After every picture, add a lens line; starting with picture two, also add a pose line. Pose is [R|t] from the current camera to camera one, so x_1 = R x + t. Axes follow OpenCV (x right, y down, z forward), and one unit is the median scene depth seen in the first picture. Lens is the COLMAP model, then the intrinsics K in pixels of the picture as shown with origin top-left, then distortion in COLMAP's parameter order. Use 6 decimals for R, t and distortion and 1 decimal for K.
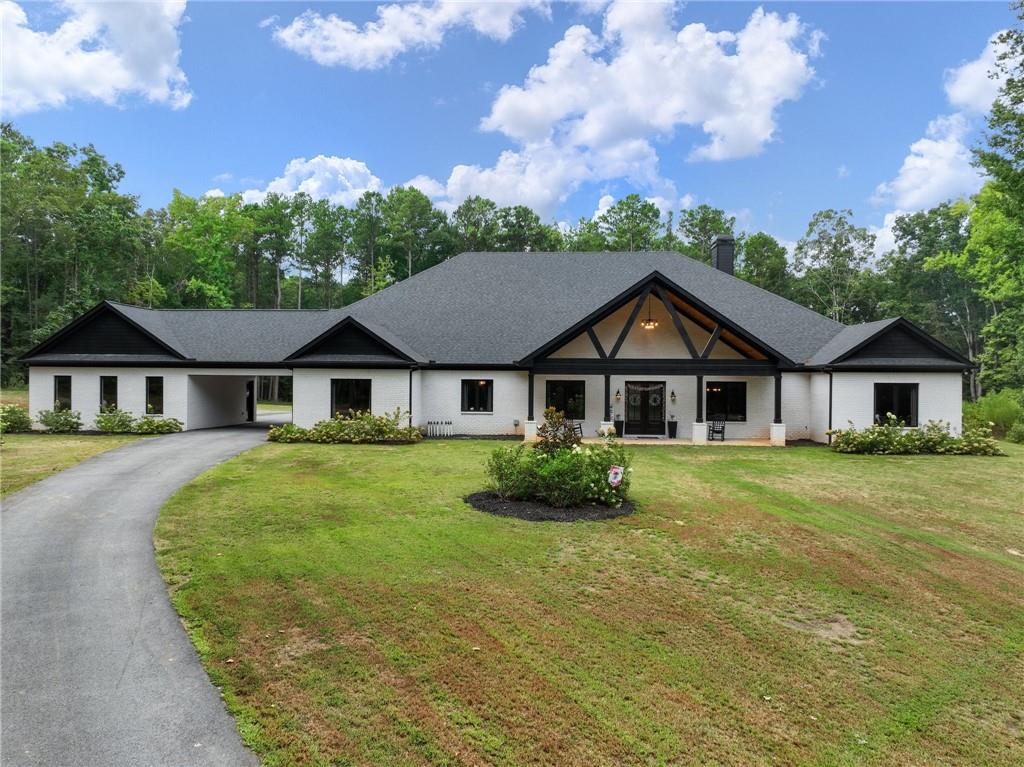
lens RADIAL K [[722.6, 0, 512.8], [0, 722.6, 383.2], [0, 0, 1]] dist [0.003139, -0.000287]
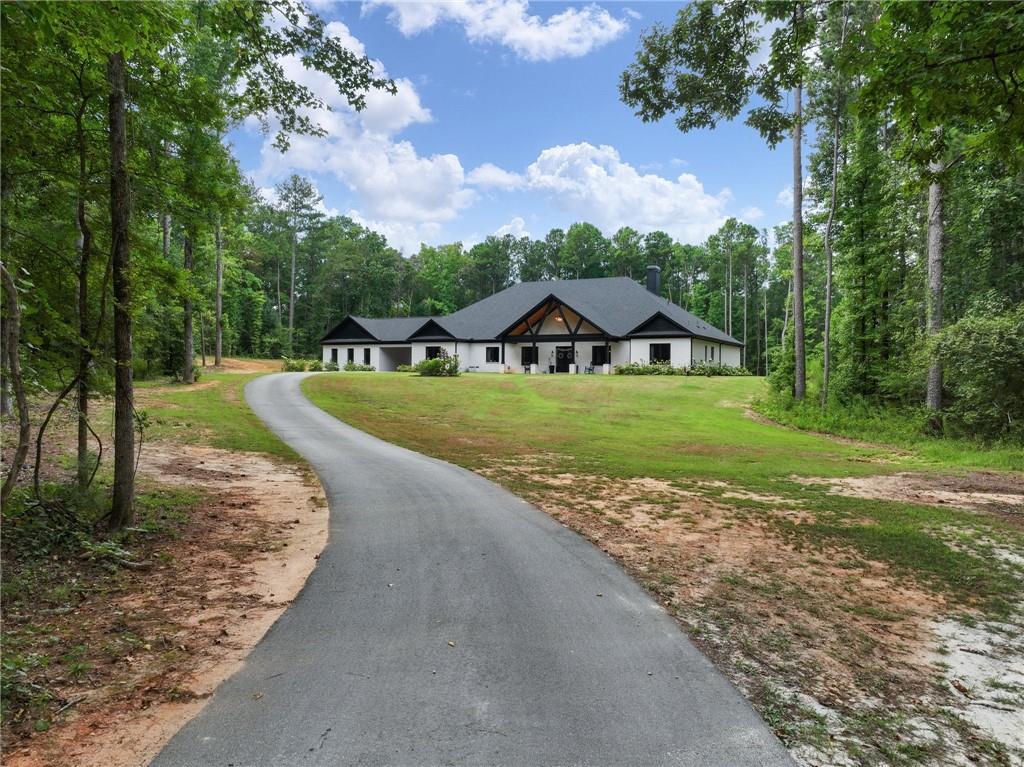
lens RADIAL K [[722.6, 0, 512.0], [0, 722.6, 385.3], [0, 0, 1]] dist [0.003139, -0.000287]
pose [[0.914438, 0.006006, -0.404681, 0.832826], [-0.005931, 0.999981, 0.001440, 0.100617], [0.404682, 0.001083, 0.914457, -0.882087]]
